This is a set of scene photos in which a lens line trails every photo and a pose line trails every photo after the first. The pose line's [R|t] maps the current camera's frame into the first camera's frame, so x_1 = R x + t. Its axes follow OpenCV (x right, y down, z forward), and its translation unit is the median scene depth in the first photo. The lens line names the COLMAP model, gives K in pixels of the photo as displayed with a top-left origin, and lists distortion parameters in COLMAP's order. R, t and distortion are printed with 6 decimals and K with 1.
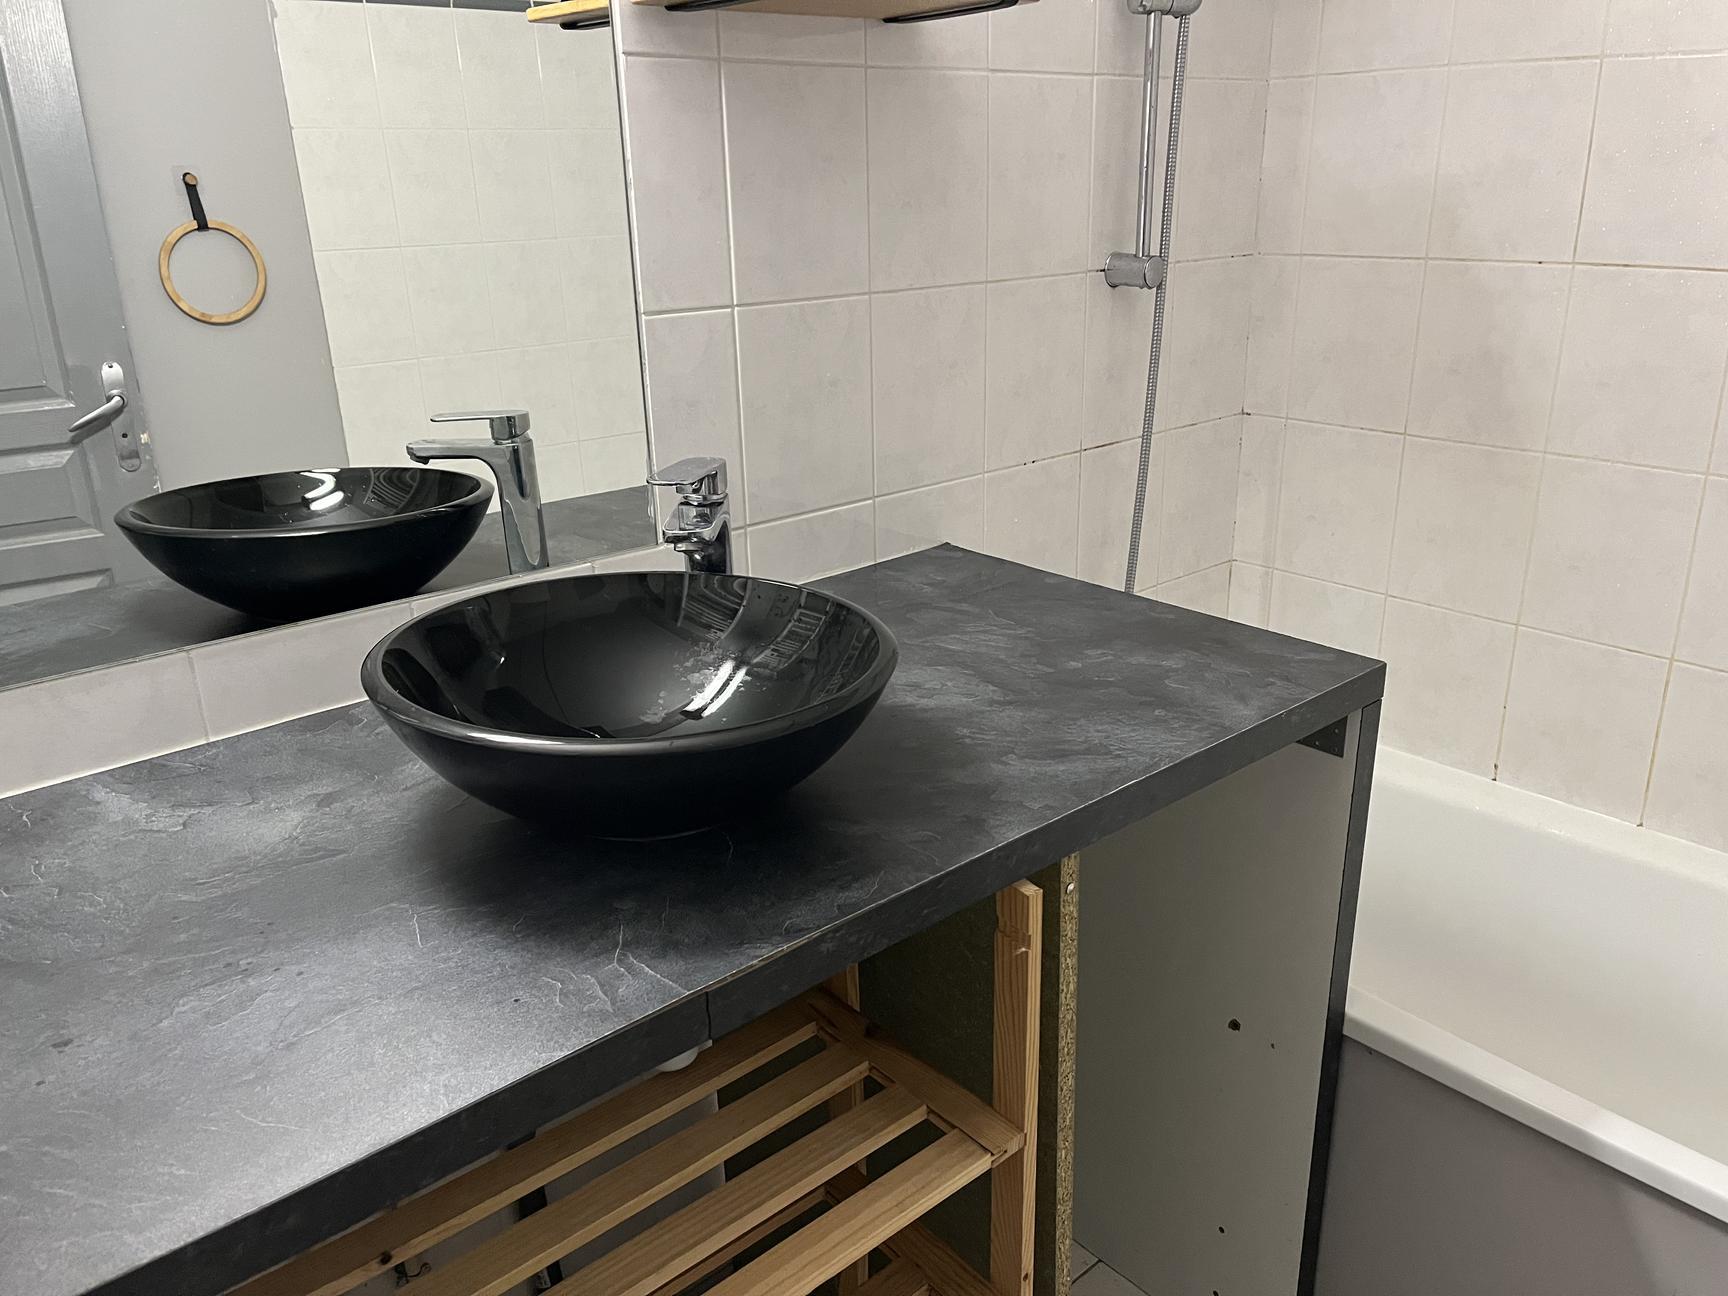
lens RADIAL K [[1305.3, 0, 873.2], [0, 1305.3, 642.5], [0, 0, 1]] dist [0.083195, -0.121391]
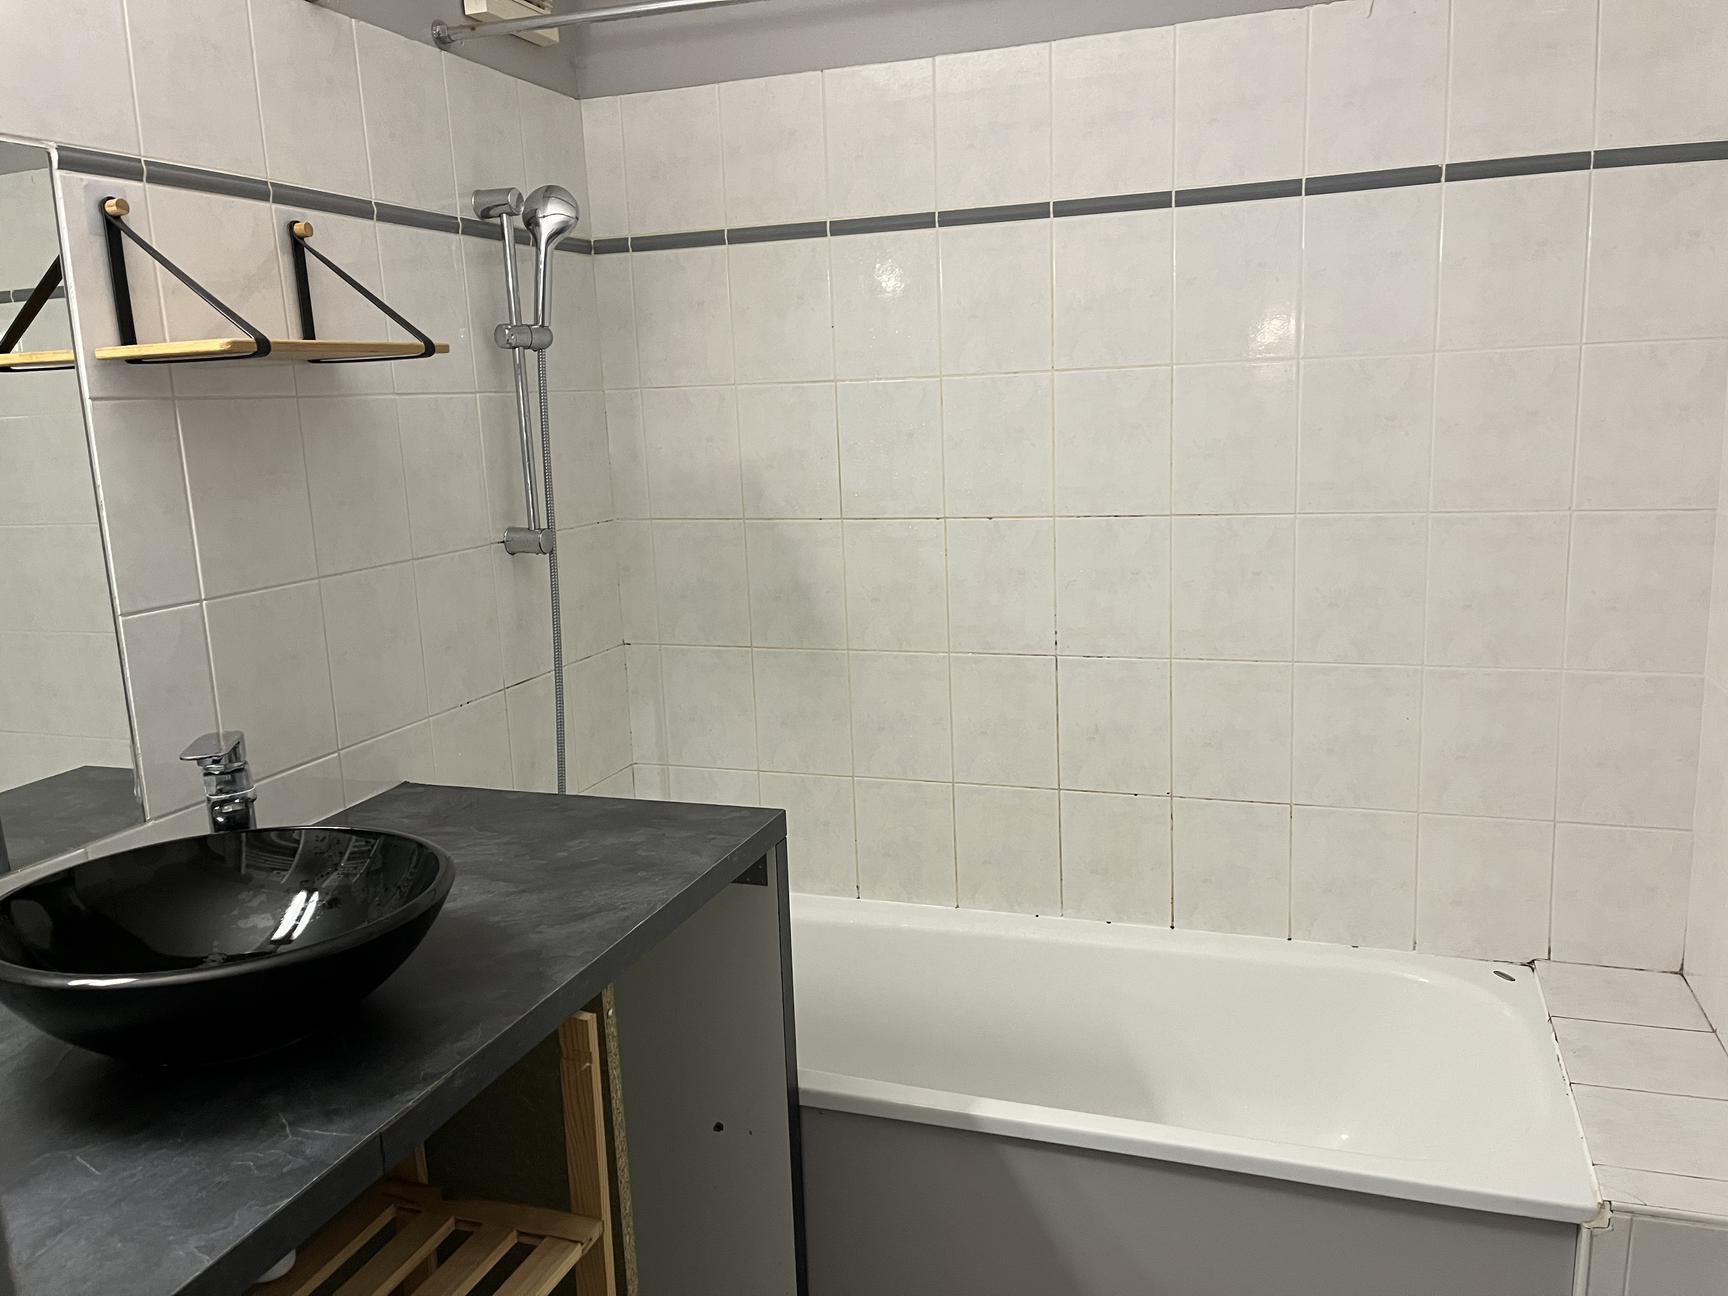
lens RADIAL K [[1305.3, 0, 873.2], [0, 1305.3, 642.5], [0, 0, 1]] dist [0.083195, -0.121391]
pose [[0.868701, -0.105219, 0.484032, -0.179710], [0.186948, 0.974554, -0.123672, 0.031463], [-0.458703, 0.197923, 0.866267, -0.273184]]
